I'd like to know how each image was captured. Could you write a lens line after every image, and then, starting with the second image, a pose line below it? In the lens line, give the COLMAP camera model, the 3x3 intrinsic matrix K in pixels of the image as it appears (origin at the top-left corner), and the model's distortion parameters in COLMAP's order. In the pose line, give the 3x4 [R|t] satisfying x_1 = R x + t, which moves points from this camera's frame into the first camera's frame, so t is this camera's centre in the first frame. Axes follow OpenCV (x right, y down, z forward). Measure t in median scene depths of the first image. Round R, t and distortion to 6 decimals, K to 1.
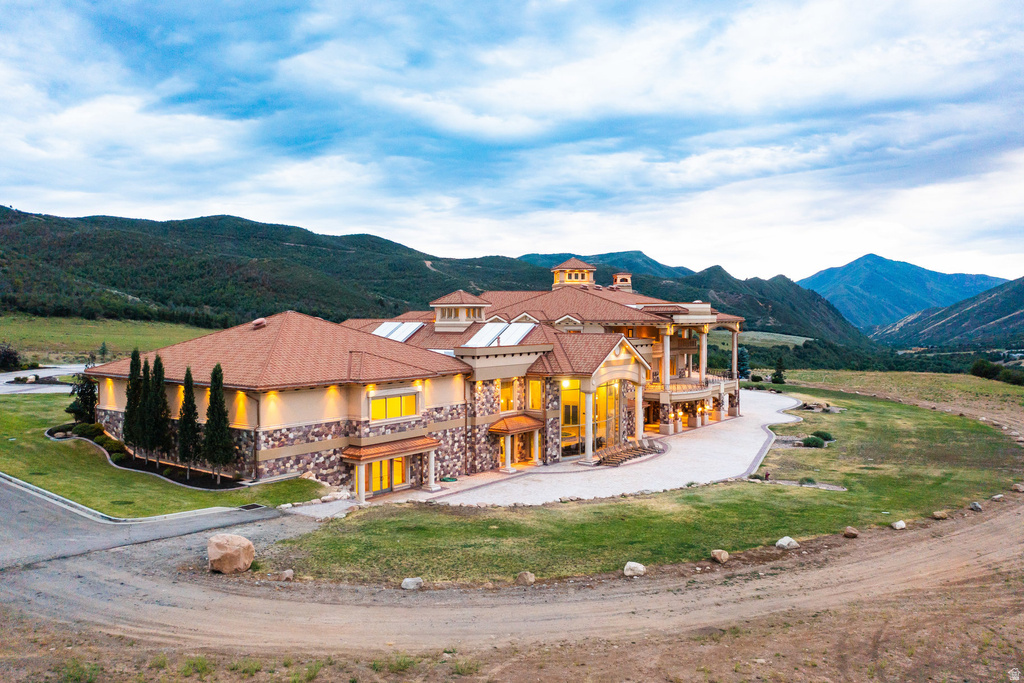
lens RADIAL K [[804.1, 0, 503.4], [0, 804.1, 320.4], [0, 0, 1]] dist [-0.017720, -0.007446]
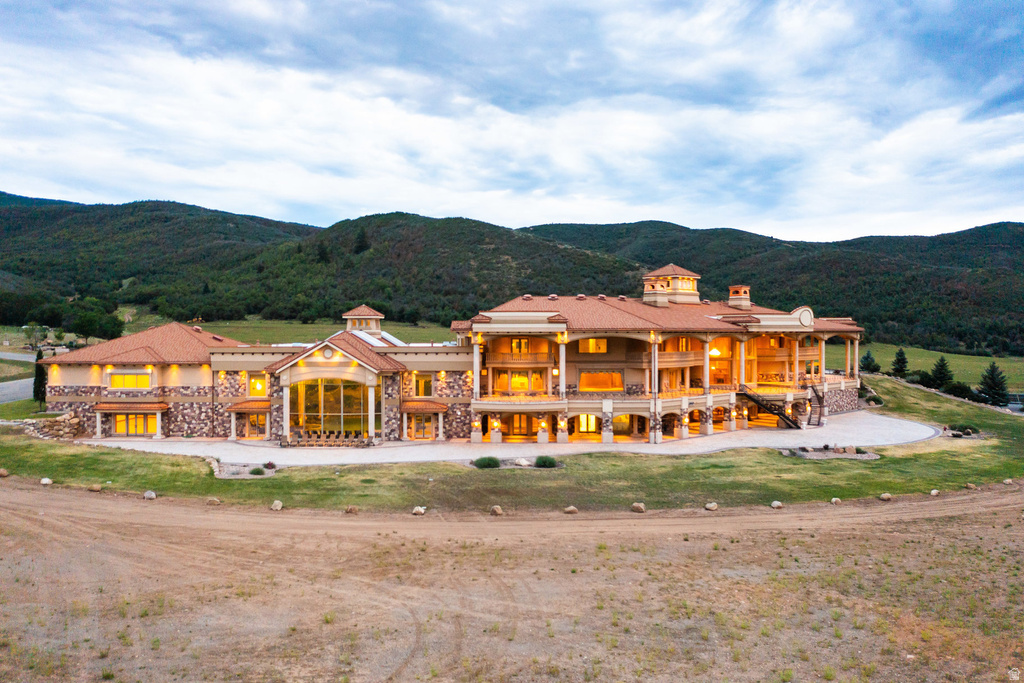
lens RADIAL K [[804.1, 0, 509.7], [0, 804.1, 339.6], [0, 0, 1]] dist [-0.017720, -0.007446]
pose [[0.571031, 0.006302, -0.820904, 0.118730], [-0.005672, 0.999977, 0.003731, 0.001138], [0.820909, 0.002526, 0.571054, 0.052982]]
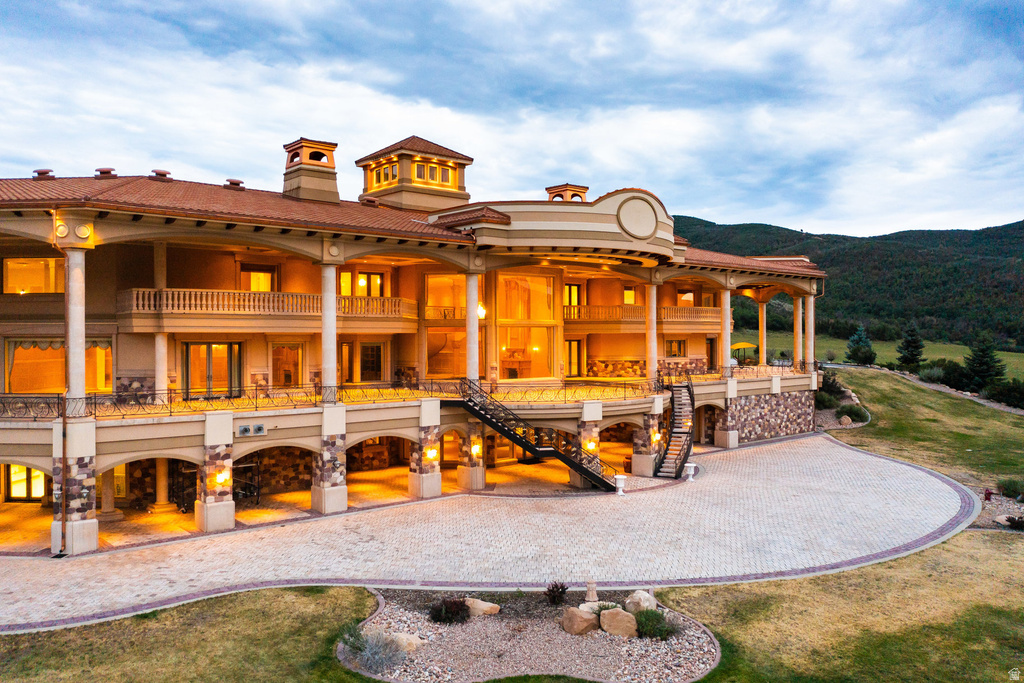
lens RADIAL K [[804.1, 0, 514.3], [0, 804.1, 336.2], [0, 0, 1]] dist [-0.017720, -0.007446]
pose [[0.537383, -0.001433, -0.843337, 0.082761], [-0.004992, 0.999976, -0.004880, 0.005670], [0.843324, 0.006832, 0.537362, 0.125331]]
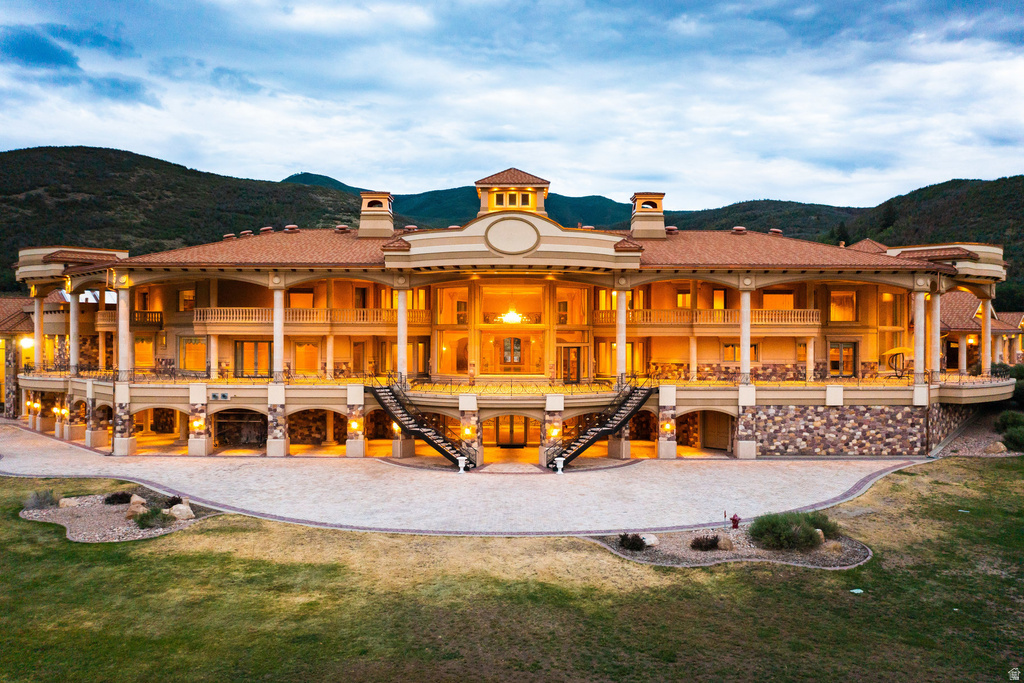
lens RADIAL K [[804.1, 0, 504.7], [0, 804.1, 342.2], [0, 0, 1]] dist [-0.017720, -0.007446]
pose [[-0.151048, 0.011361, -0.988461, 0.100800], [-0.012562, 0.999831, 0.013411, 0.004802], [0.988447, 0.014443, -0.150880, 0.166154]]
